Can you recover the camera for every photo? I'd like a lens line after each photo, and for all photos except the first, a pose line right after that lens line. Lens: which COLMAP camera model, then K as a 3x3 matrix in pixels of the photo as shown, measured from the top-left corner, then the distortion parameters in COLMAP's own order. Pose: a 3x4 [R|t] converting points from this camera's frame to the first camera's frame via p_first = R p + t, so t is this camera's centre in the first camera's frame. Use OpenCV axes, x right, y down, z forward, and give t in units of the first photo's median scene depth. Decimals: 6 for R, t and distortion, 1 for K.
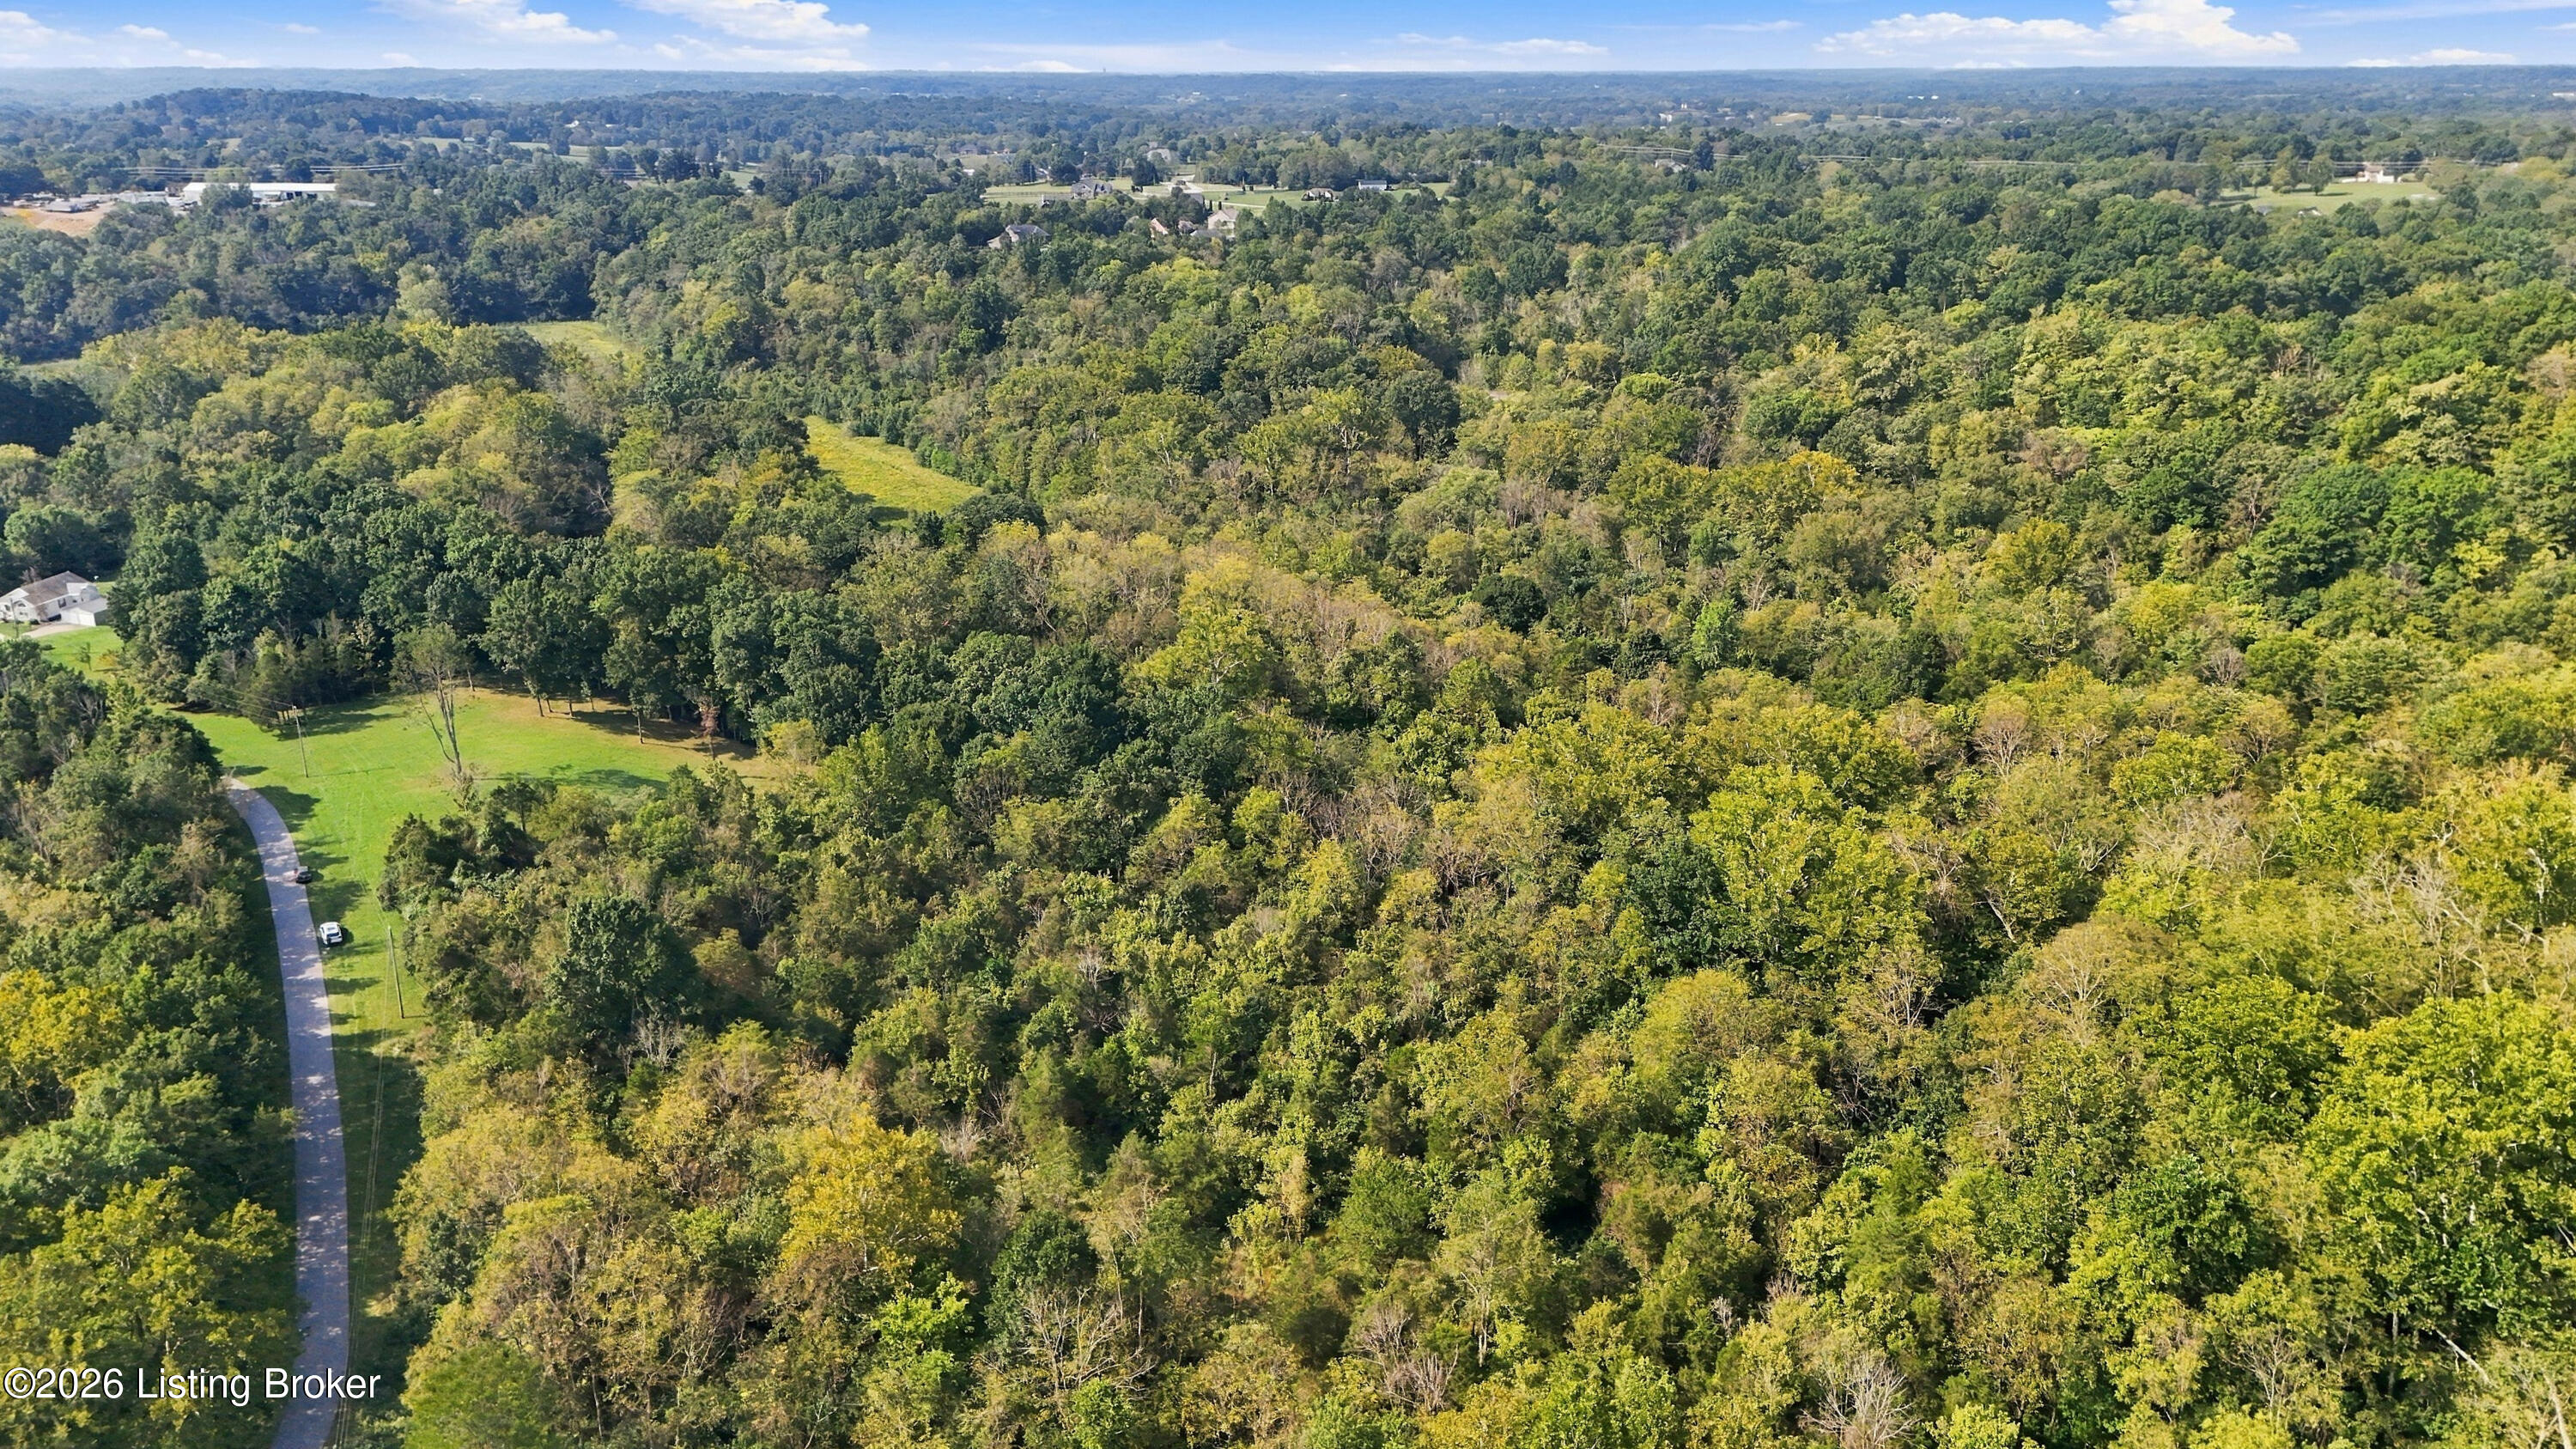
lens RADIAL K [[2050.5, 0, 1302.9], [0, 2050.5, 739.2], [0, 0, 1]] dist [0.090651, -0.111627]
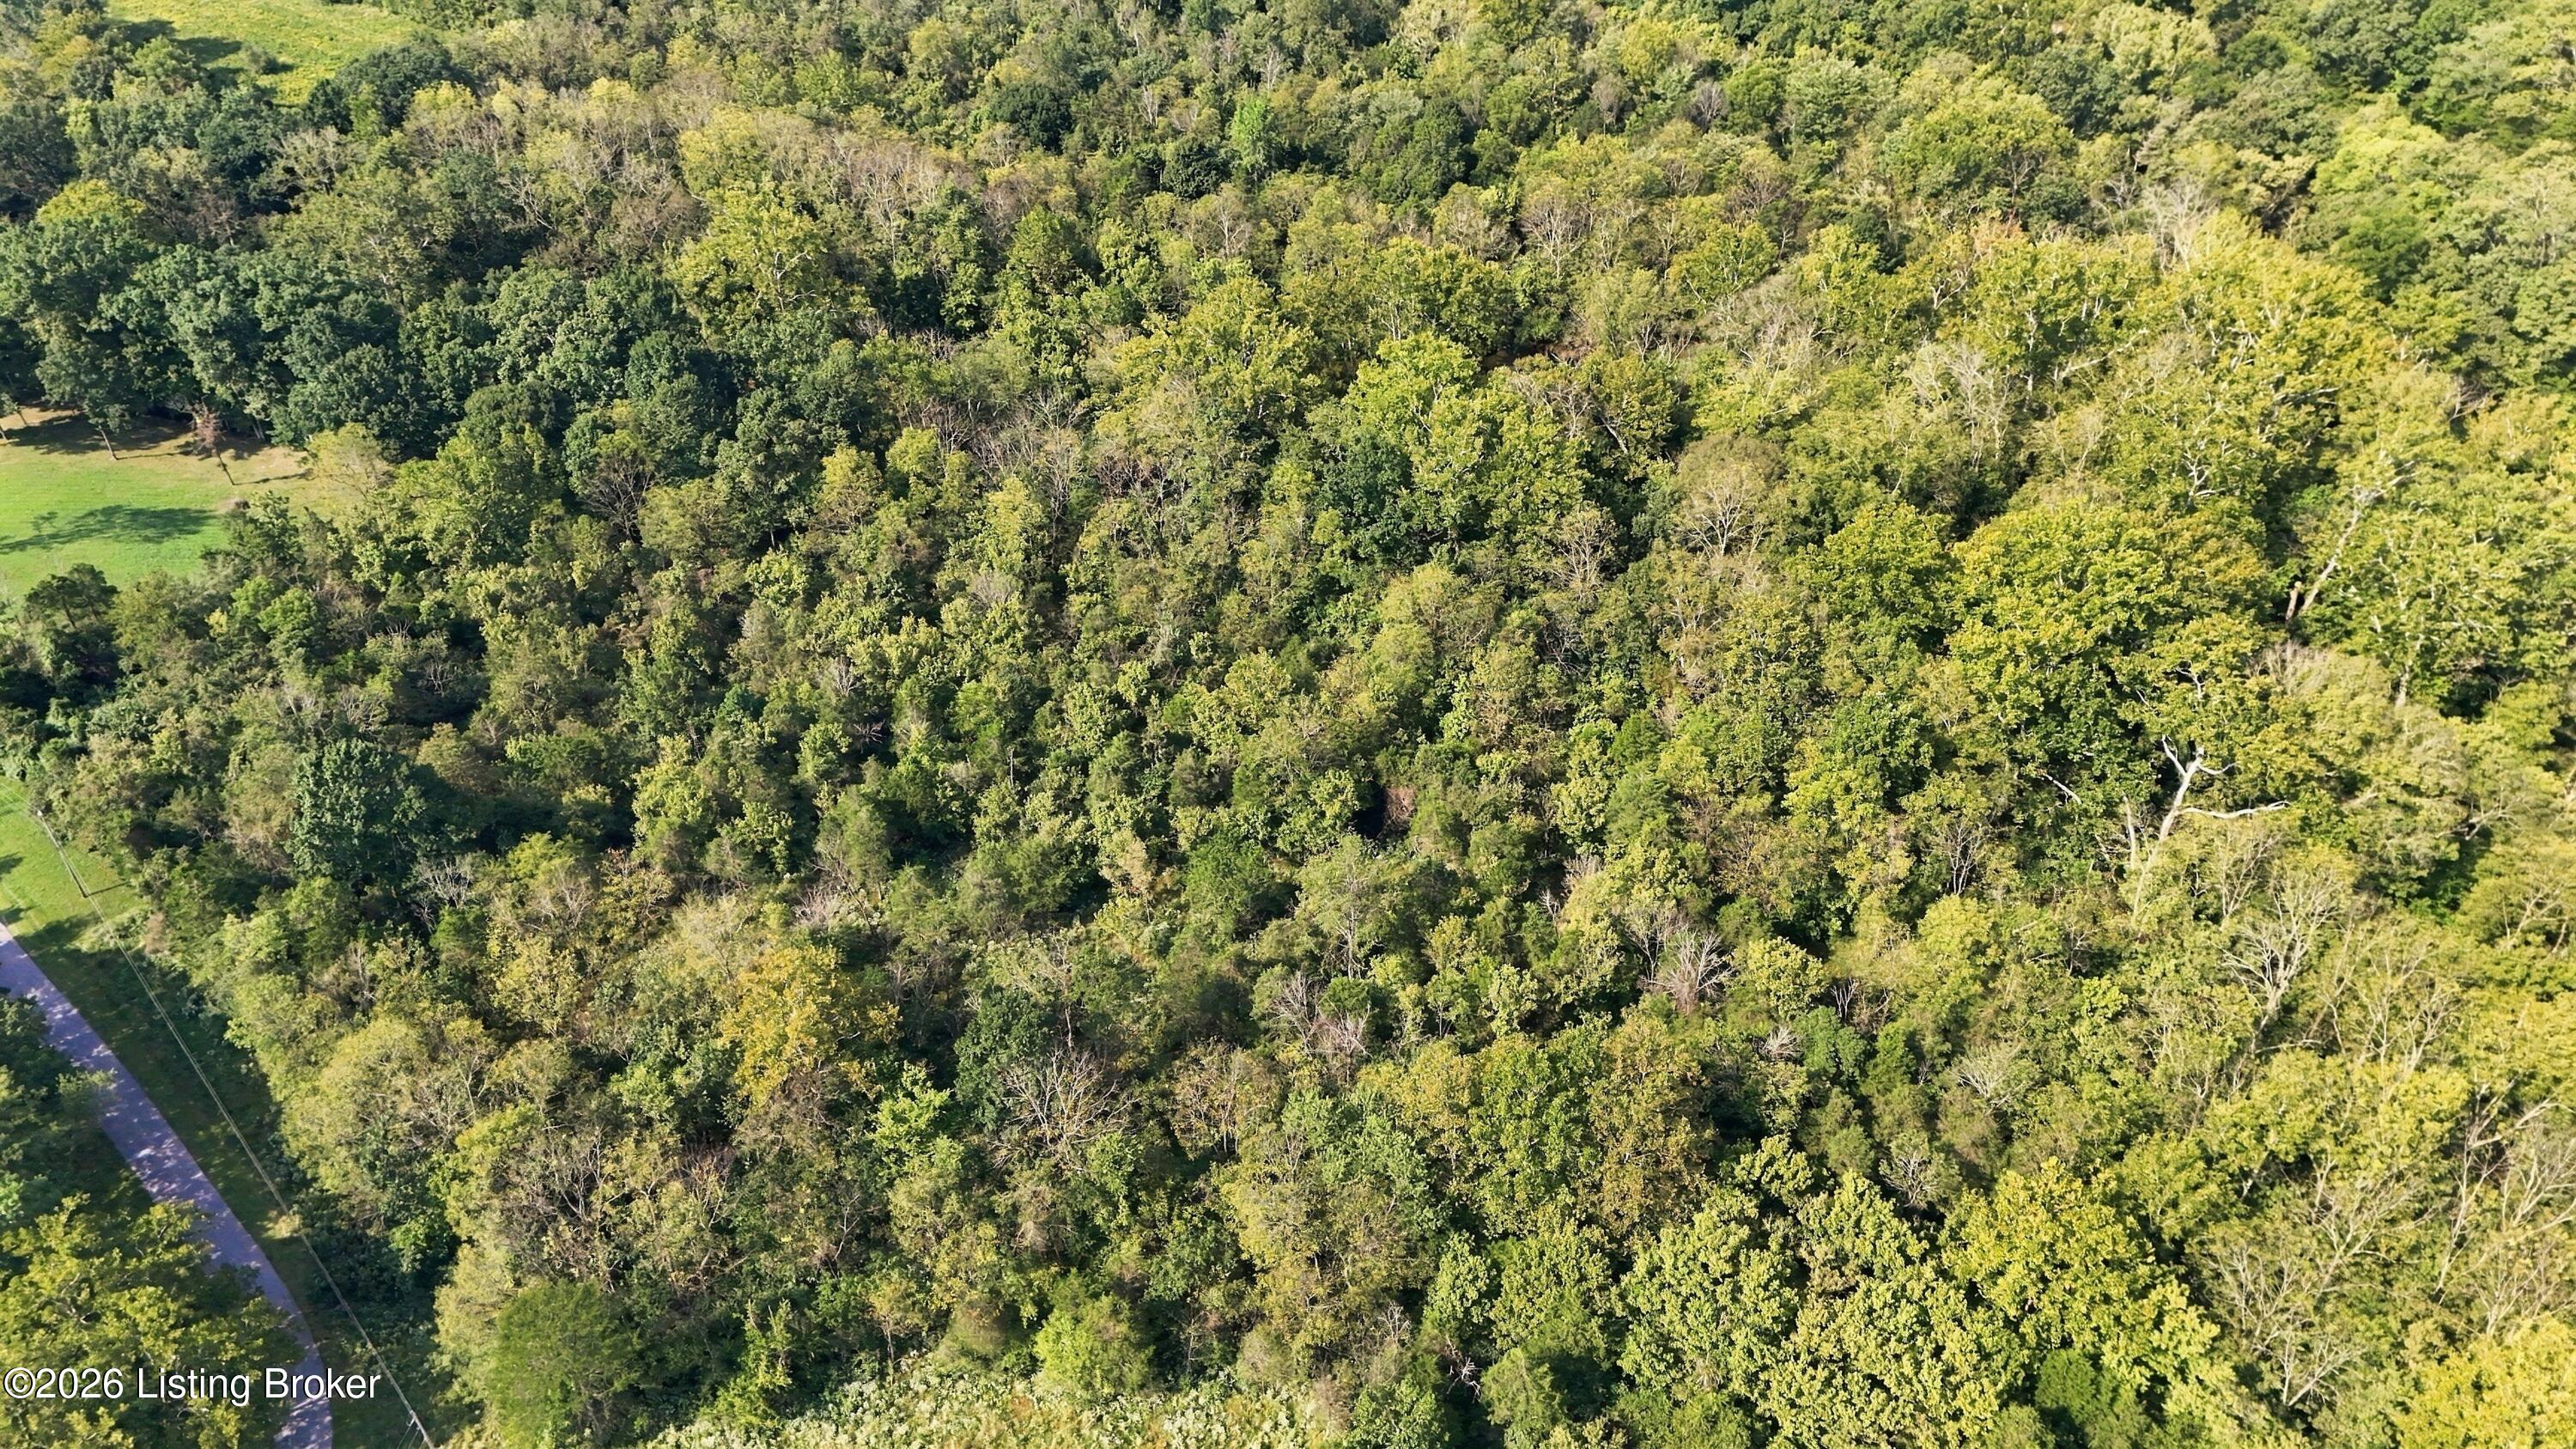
lens RADIAL K [[2050.5, 0, 1302.9], [0, 2050.5, 739.2], [0, 0, 1]] dist [0.090651, -0.111627]
pose [[0.924572, -0.242026, 0.294263, -0.190517], [0.121246, 0.919075, 0.374968, -0.203562], [-0.361202, -0.311006, 0.879095, 0.028110]]
